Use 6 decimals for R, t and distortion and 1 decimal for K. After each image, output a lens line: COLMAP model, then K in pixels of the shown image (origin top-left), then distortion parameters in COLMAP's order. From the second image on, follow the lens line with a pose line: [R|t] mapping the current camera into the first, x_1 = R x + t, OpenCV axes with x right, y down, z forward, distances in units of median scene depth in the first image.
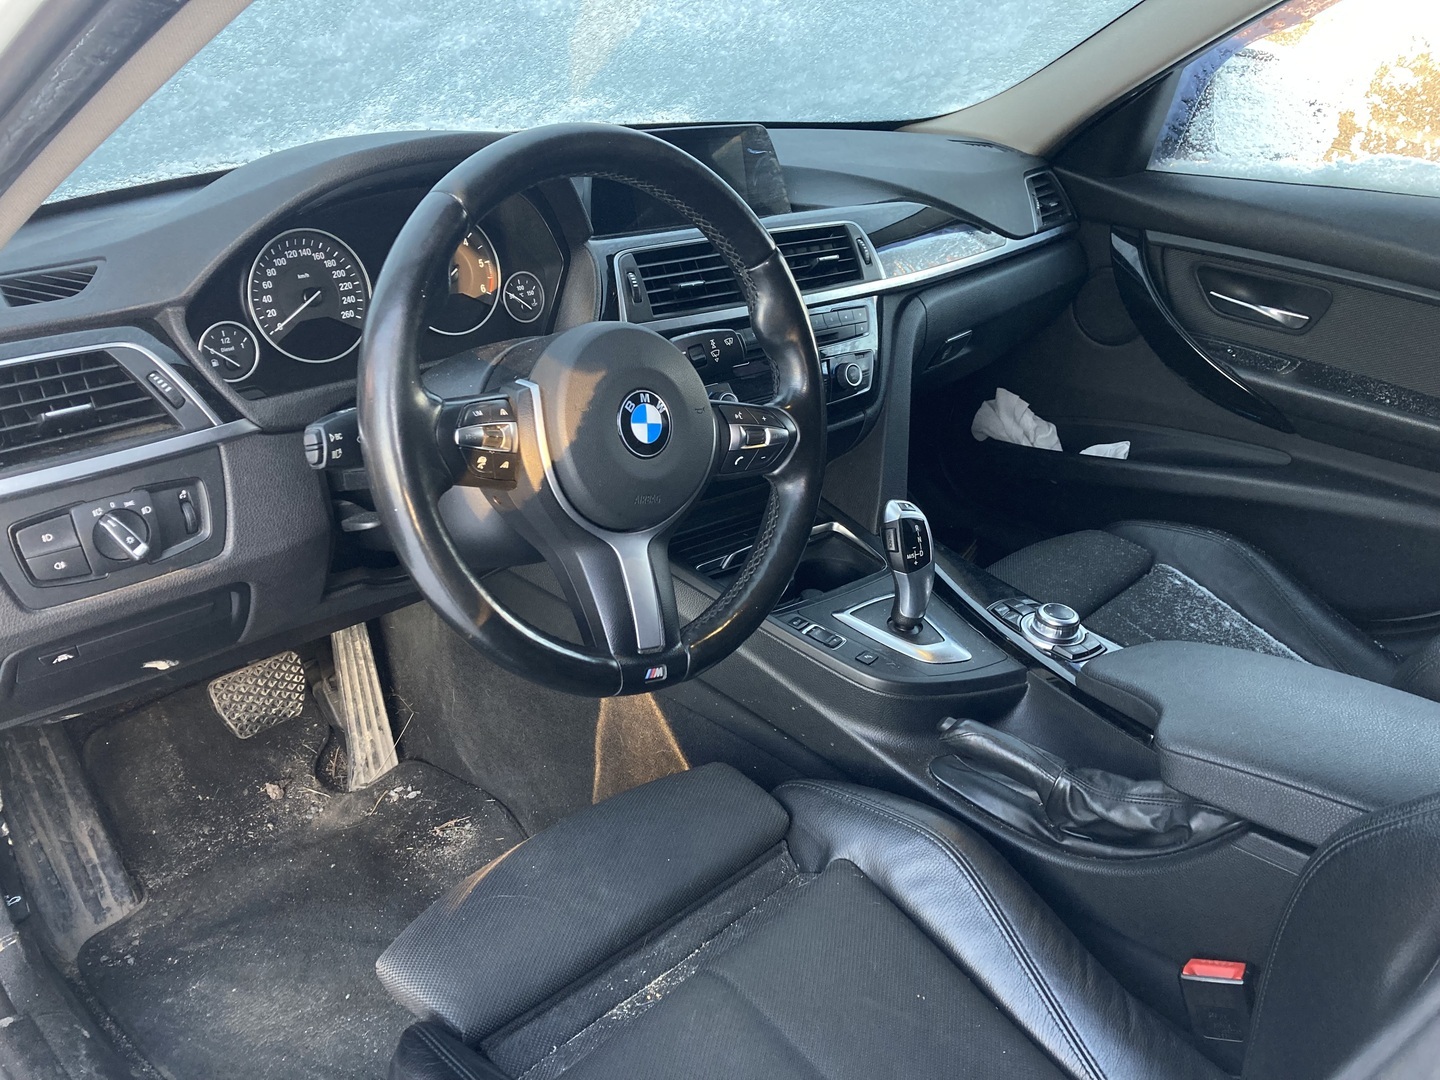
lens RADIAL K [[1198.0, 0, 719.3], [0, 1198.0, 564.3], [0, 0, 1]] dist [-0.004384, 0.002325]
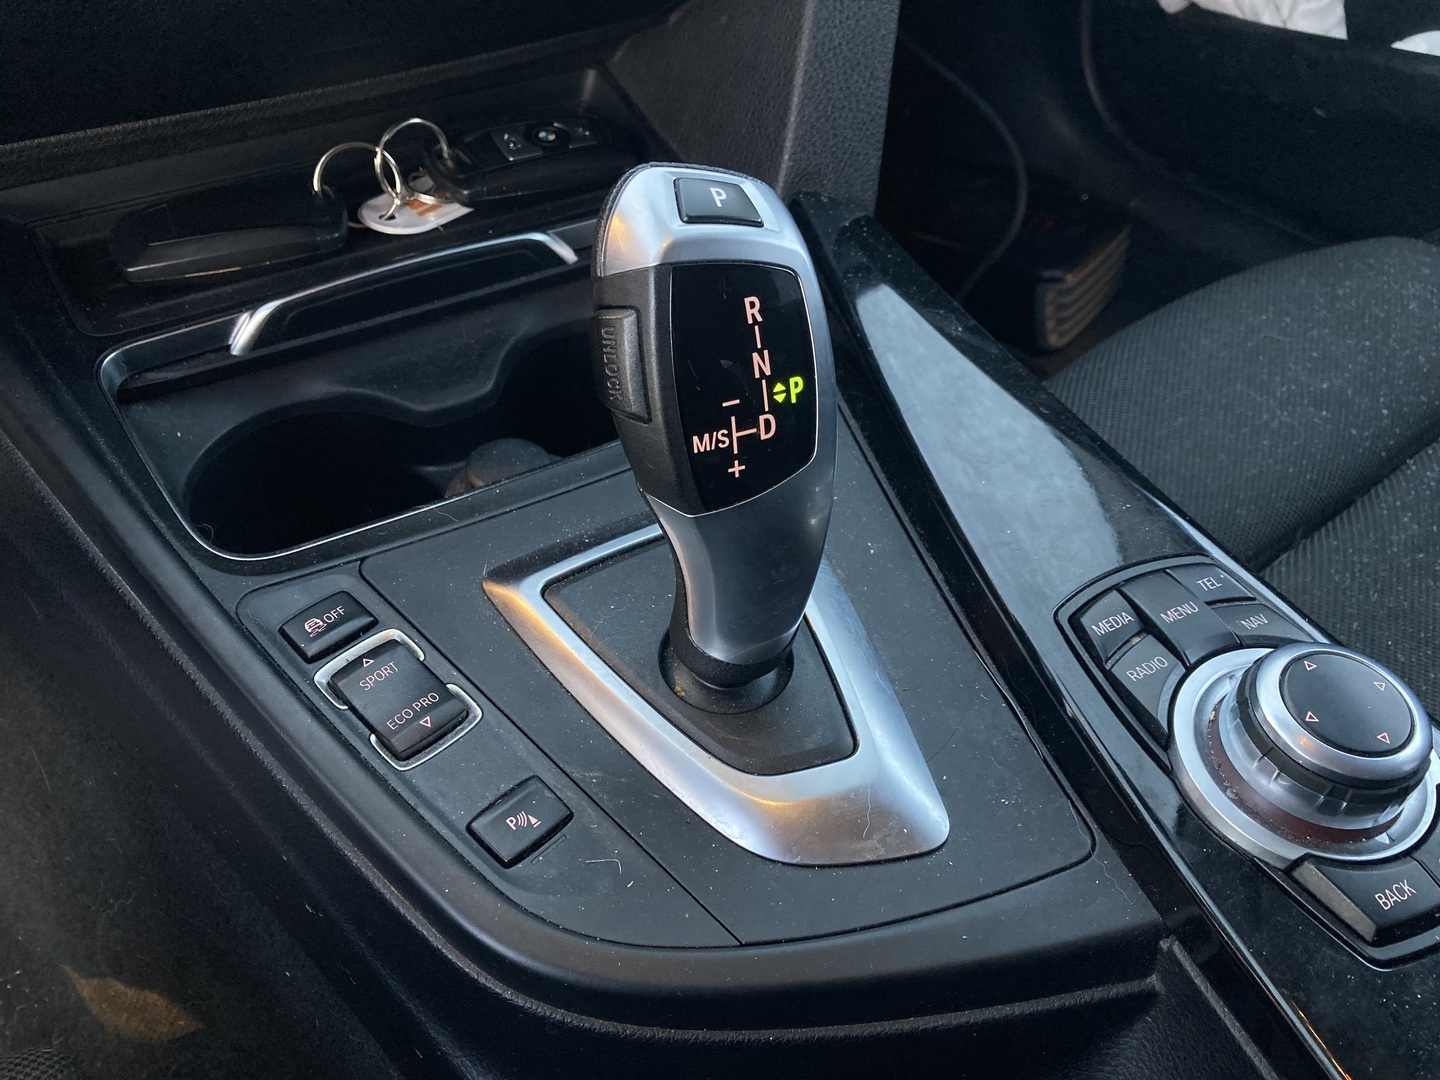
lens RADIAL K [[1198.0, 0, 718.8], [0, 1198.0, 555.8], [0, 0, 1]] dist [-0.004384, 0.002325]
pose [[0.990217, 0.087705, -0.108526, 0.180819], [-0.051345, 0.952226, 0.301048, -0.051719], [0.129744, -0.292531, 0.947413, 0.755828]]
